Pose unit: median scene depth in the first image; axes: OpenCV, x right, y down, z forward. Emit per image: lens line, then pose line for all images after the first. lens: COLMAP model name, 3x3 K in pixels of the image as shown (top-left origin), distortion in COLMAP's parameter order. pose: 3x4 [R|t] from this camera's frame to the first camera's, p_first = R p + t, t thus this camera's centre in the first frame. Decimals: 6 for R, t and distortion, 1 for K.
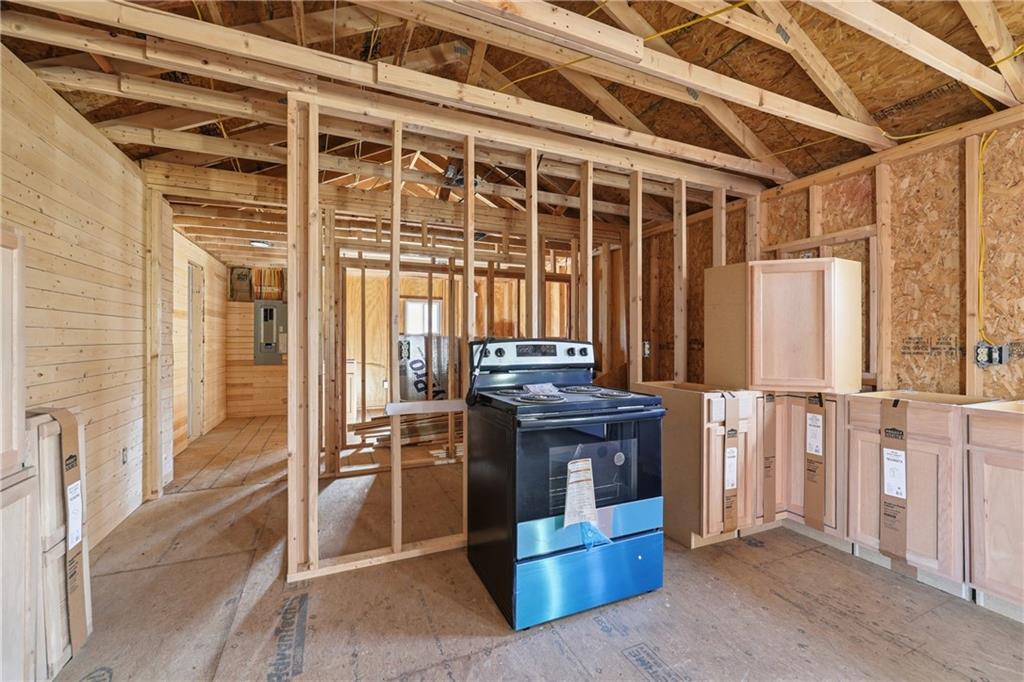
lens RADIAL K [[419.3, 0, 514.2], [0, 419.3, 337.2], [0, 0, 1]] dist [-0.000914, 0.000086]
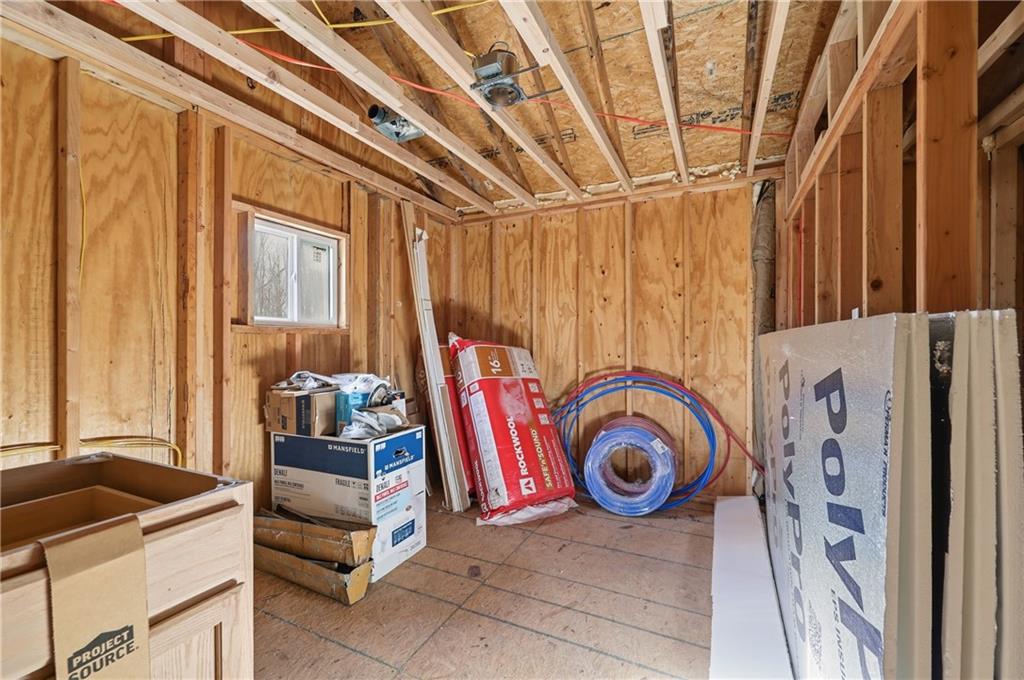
lens RADIAL K [[419.3, 0, 515.2], [0, 419.3, 341.2], [0, 0, 1]] dist [-0.000914, 0.000086]
pose [[0.762384, 0.000344, 0.647125, -0.357283], [-0.000627, 1.000000, 0.000208, 0.006783], [-0.647125, -0.000564, 0.762384, 0.743136]]
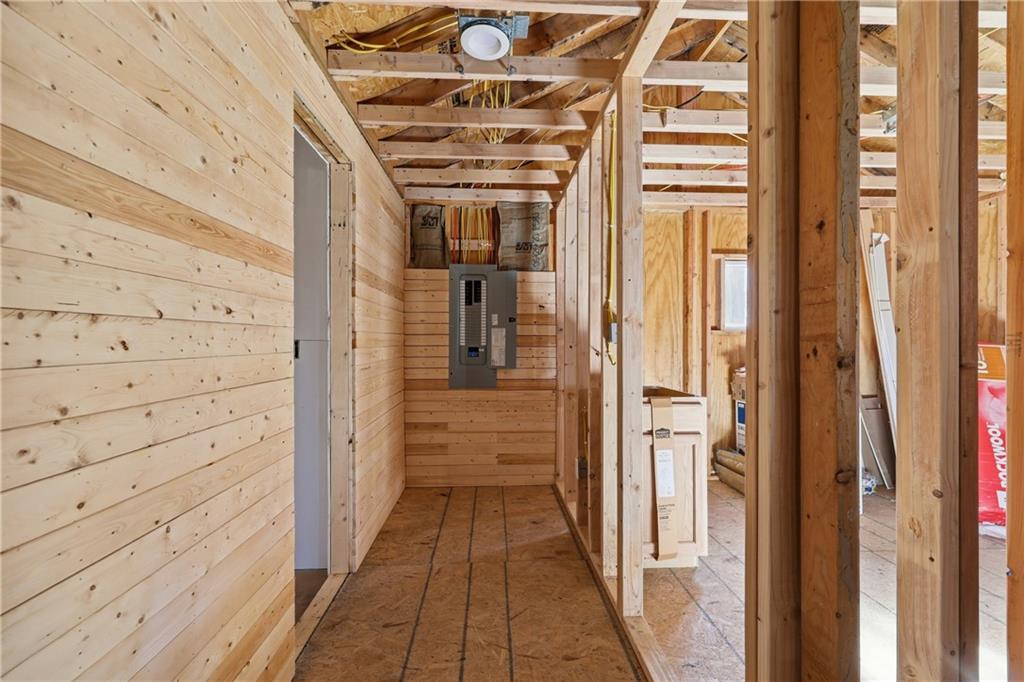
lens RADIAL K [[419.3, 0, 510.5], [0, 419.3, 341.0], [0, 0, 1]] dist [-0.000914, 0.000086]
pose [[0.931703, -0.001633, -0.363219, -0.358971], [0.003045, 0.999990, 0.003314, 0.005048], [0.363210, -0.004194, 0.931698, 0.538975]]
